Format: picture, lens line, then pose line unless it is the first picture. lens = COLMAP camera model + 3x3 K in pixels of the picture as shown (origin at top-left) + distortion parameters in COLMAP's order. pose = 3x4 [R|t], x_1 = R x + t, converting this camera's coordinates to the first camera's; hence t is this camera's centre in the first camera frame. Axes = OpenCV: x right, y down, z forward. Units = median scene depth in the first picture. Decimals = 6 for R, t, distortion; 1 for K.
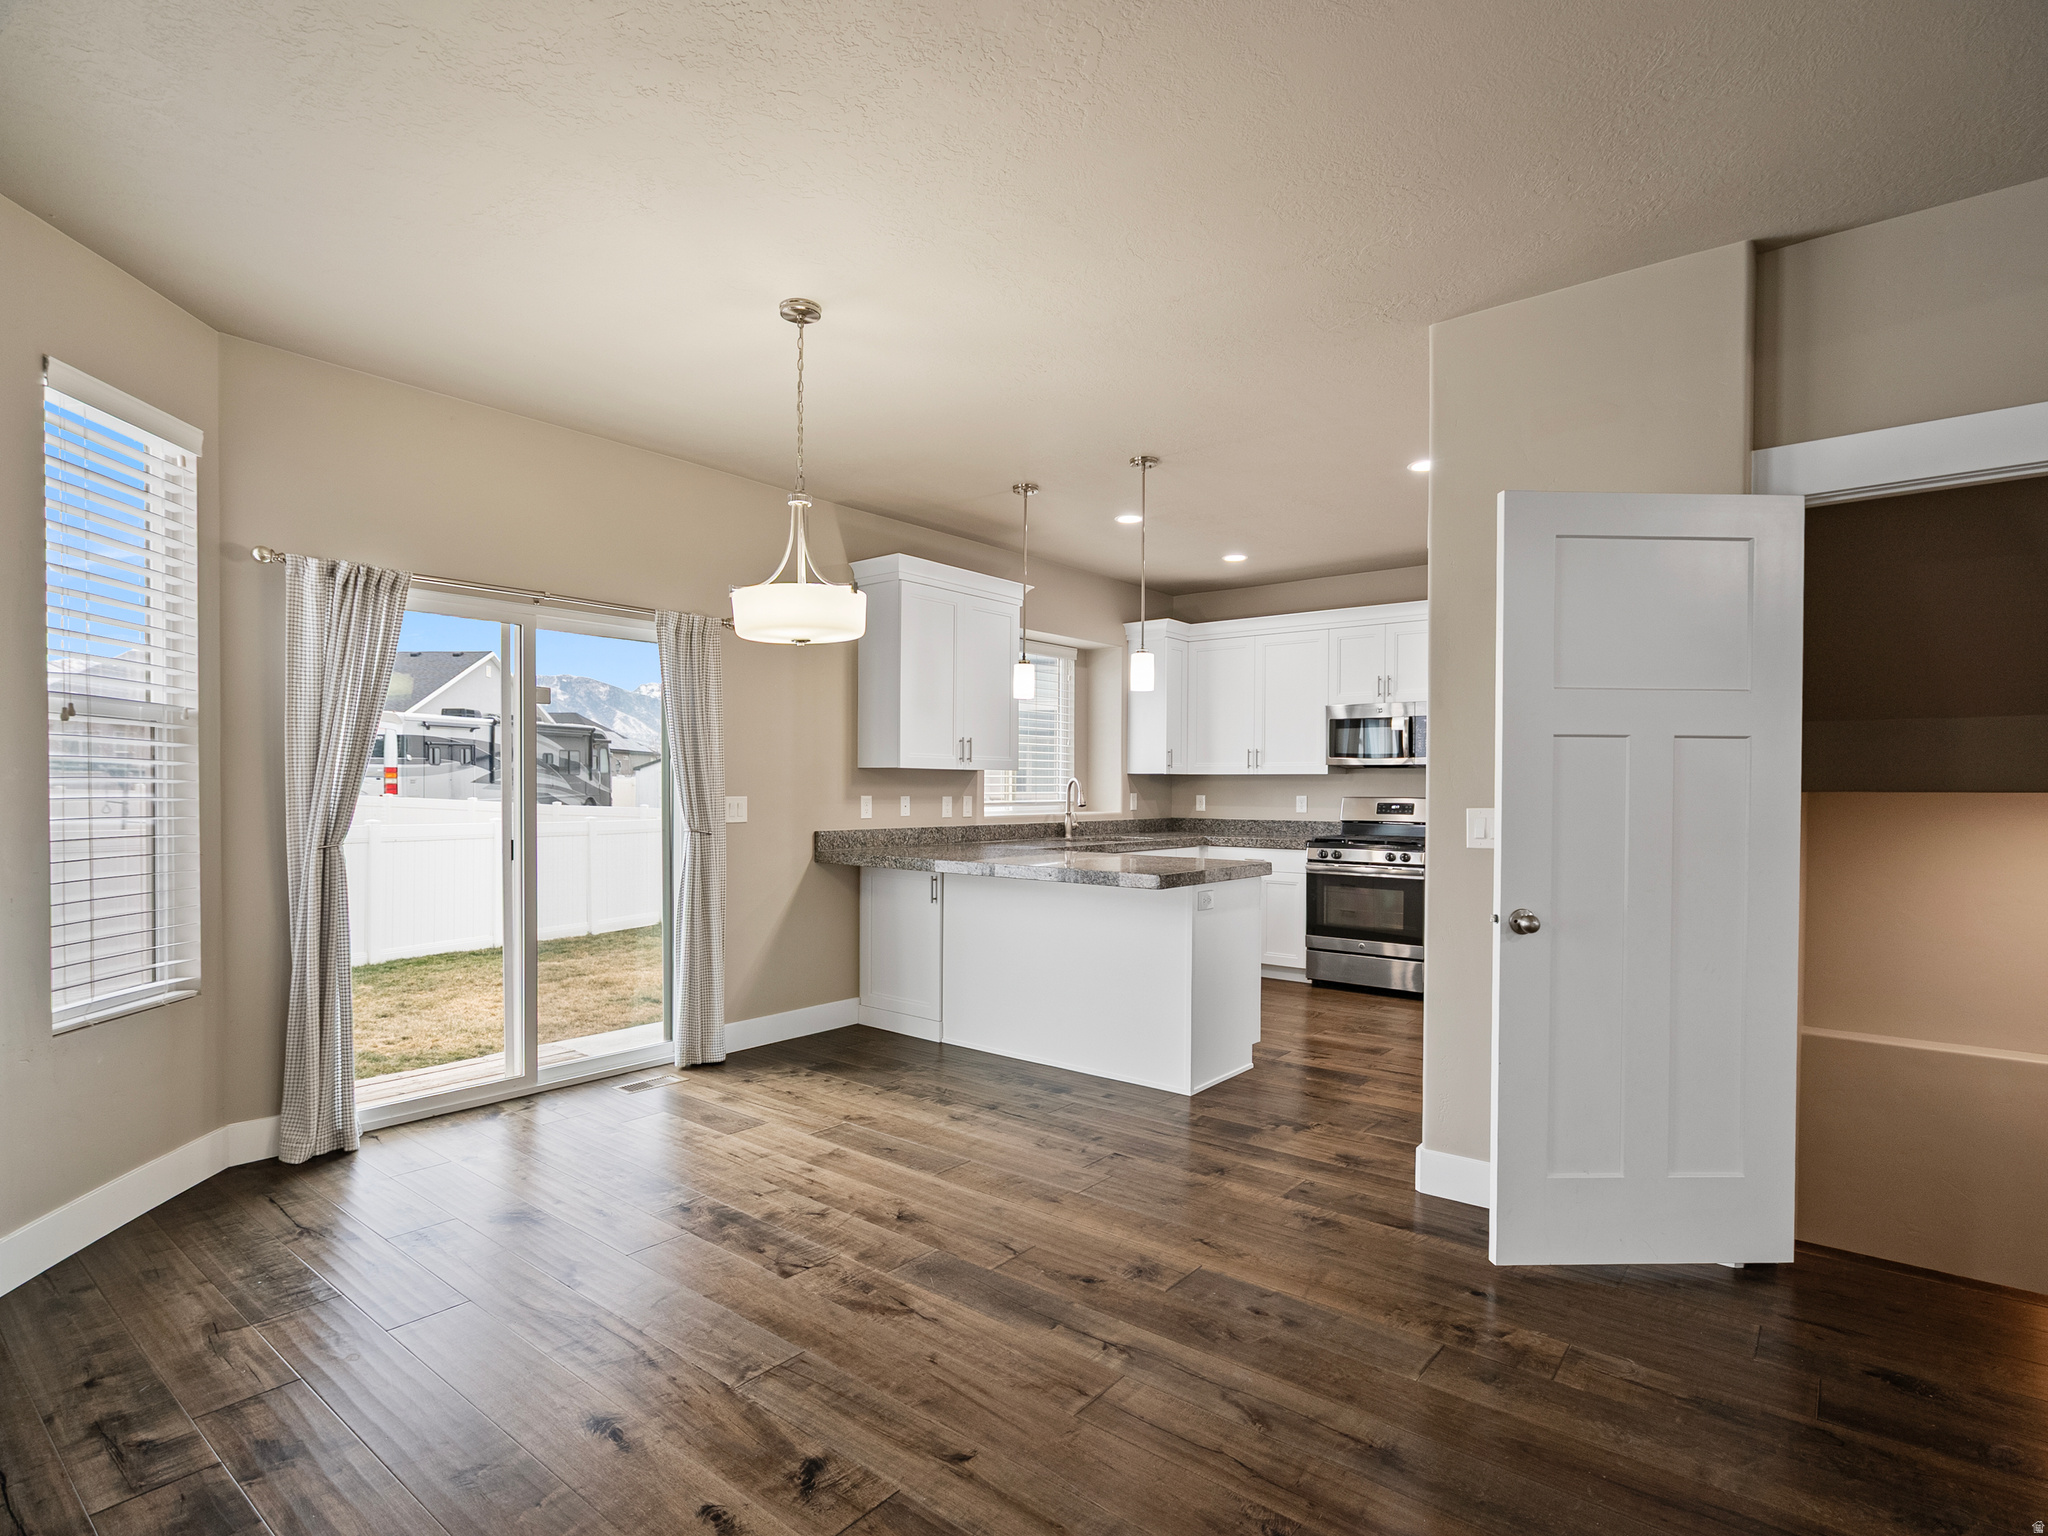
lens RADIAL K [[1044.6, 0, 1026.9], [0, 1044.6, 797.1], [0, 0, 1]] dist [0.000398, -0.000456]
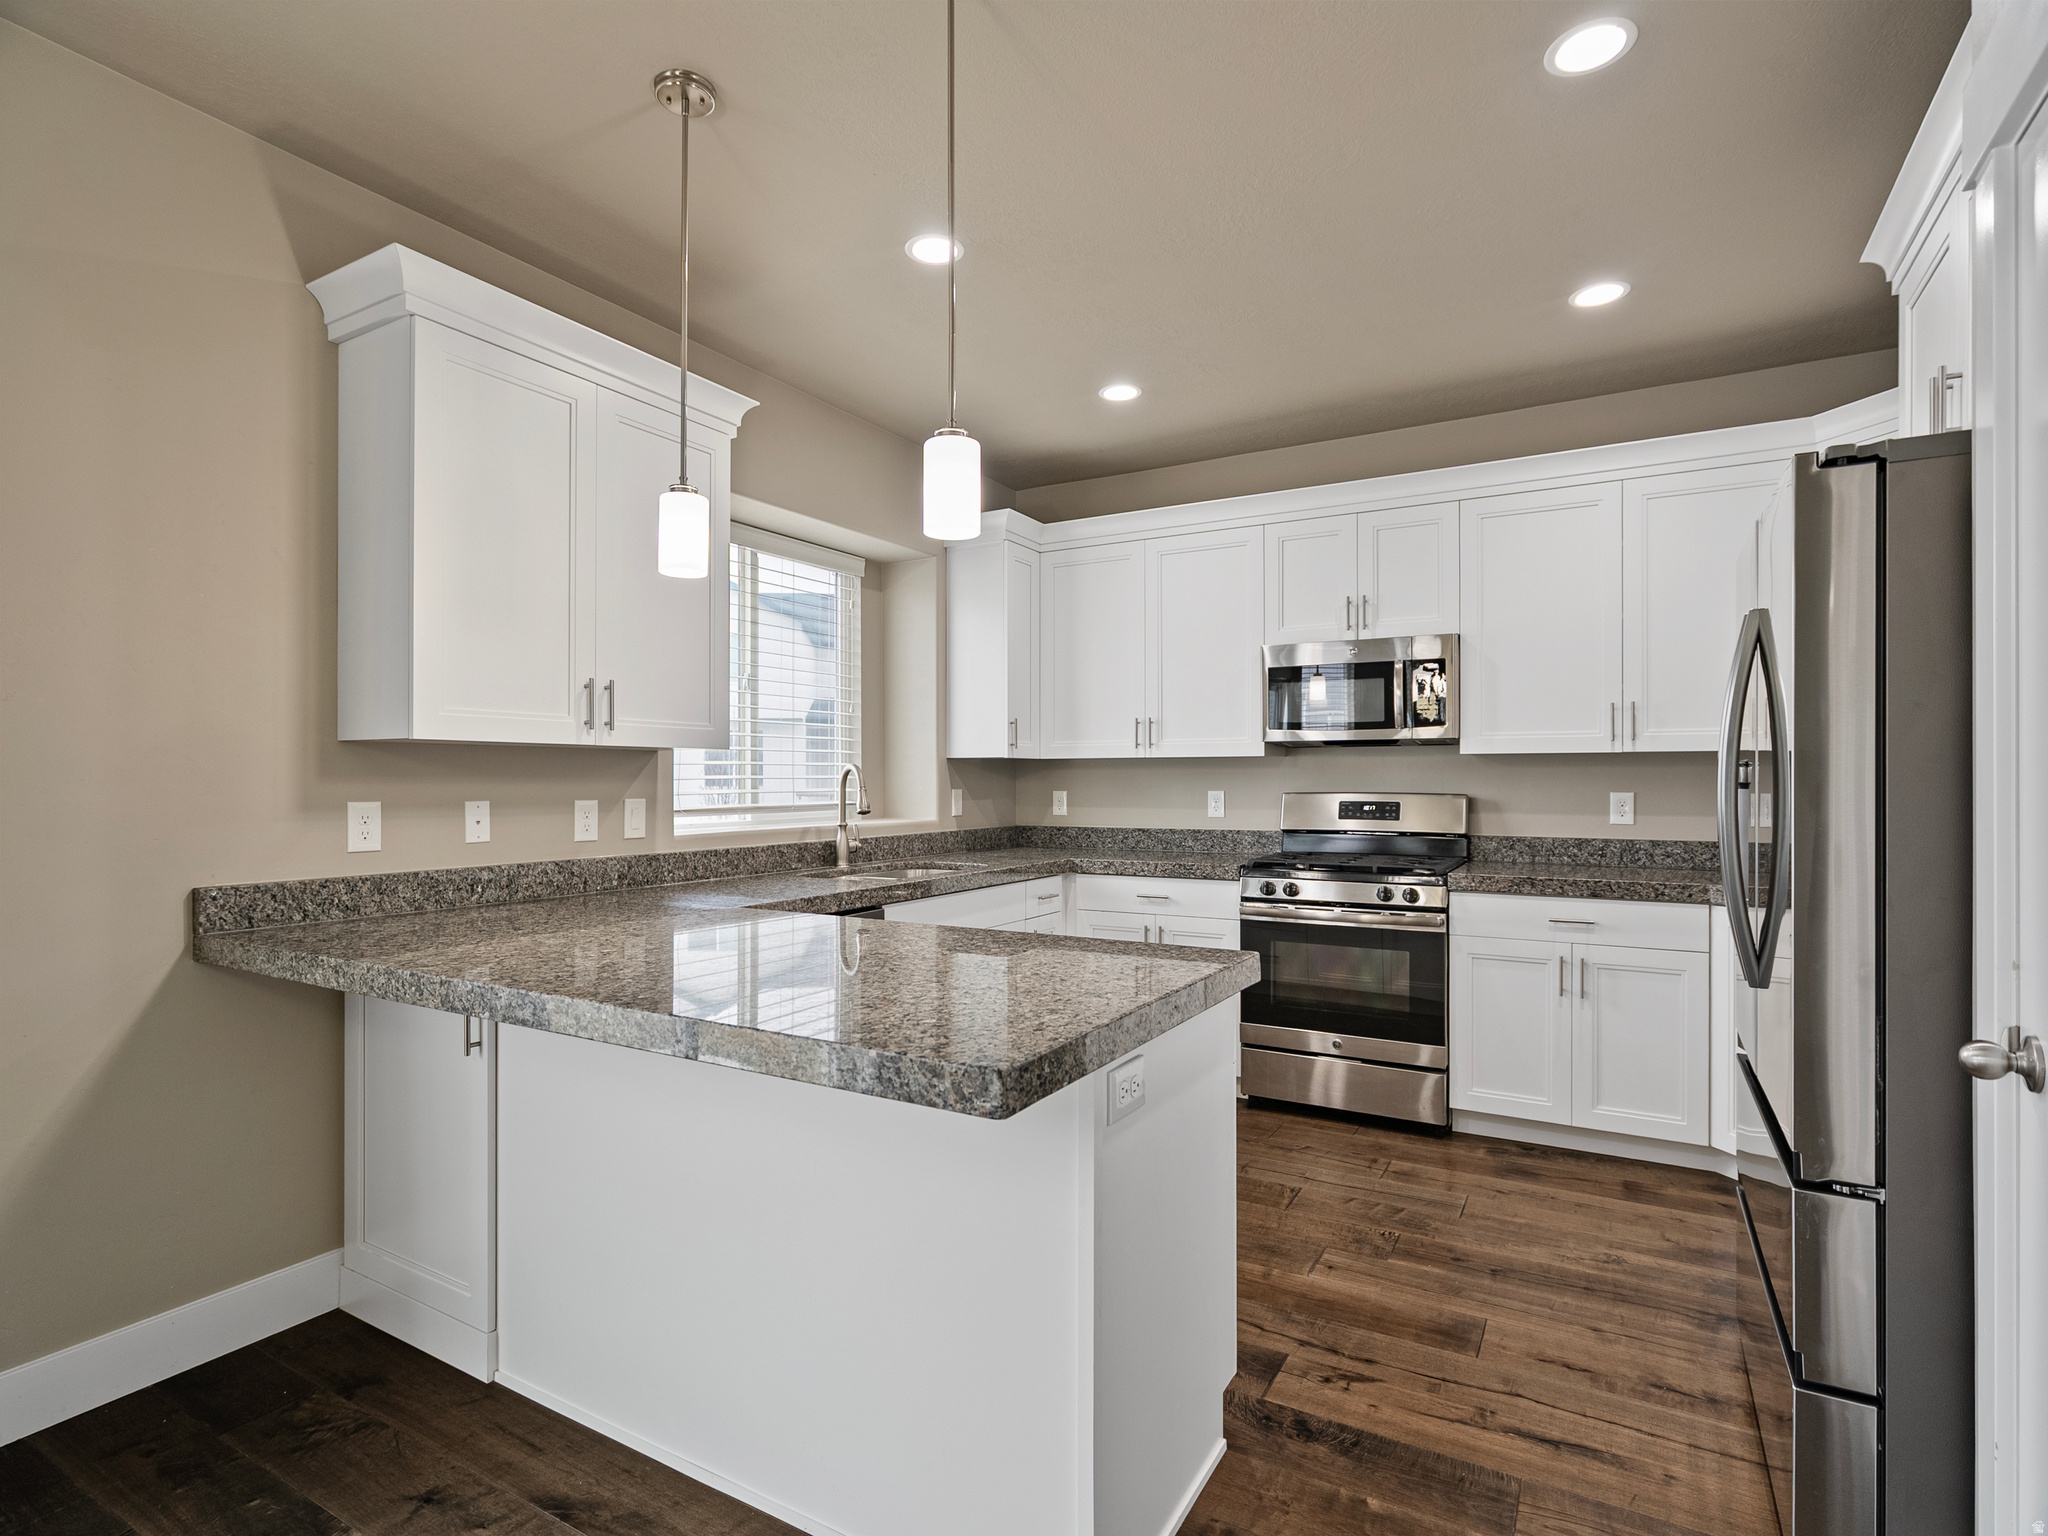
lens RADIAL K [[1042.6, 0, 1027.7], [0, 1042.6, 767.8], [0, 0, 1]] dist [-0.000531, -0.000227]
pose [[0.987926, -0.005383, 0.154834, 0.051955], [0.008745, 0.999740, -0.021043, -0.003280], [-0.154680, 0.022143, 0.987716, 0.409446]]
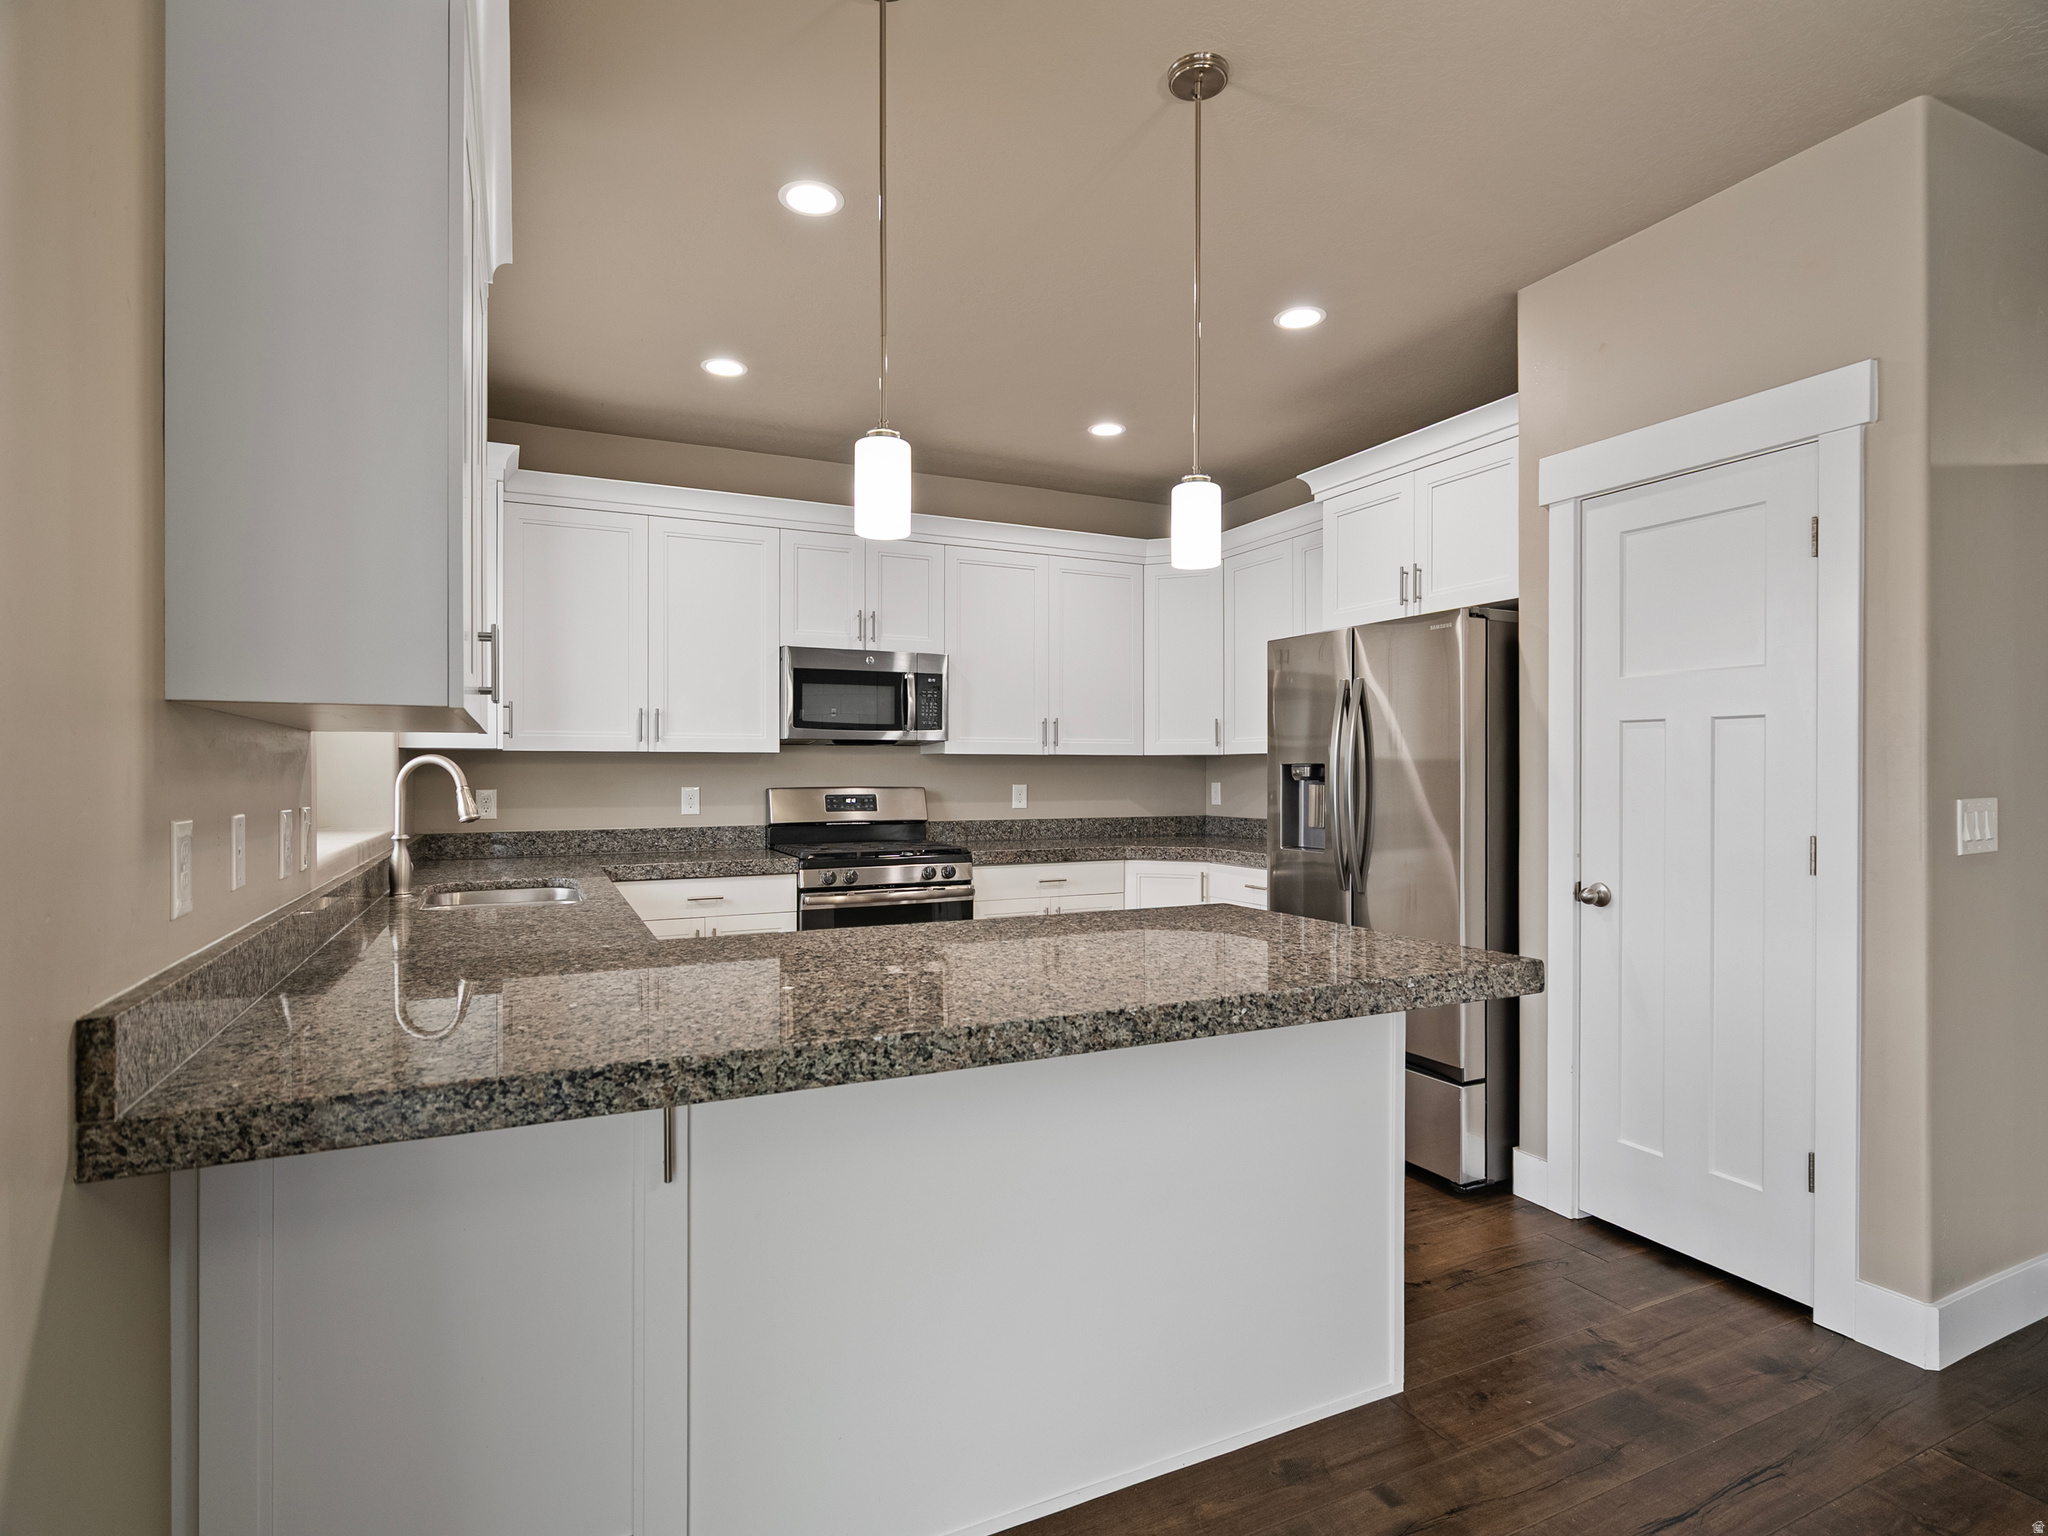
lens RADIAL K [[1053.3, 0, 1027.0], [0, 1053.3, 767.8], [0, 0, 1]] dist [-0.000159, 0.000006]
pose [[0.430631, -0.002722, 0.902524, -0.234592], [0.014118, 0.999893, -0.003720, -0.008310], [-0.902418, 0.014344, 0.430624, 0.587301]]
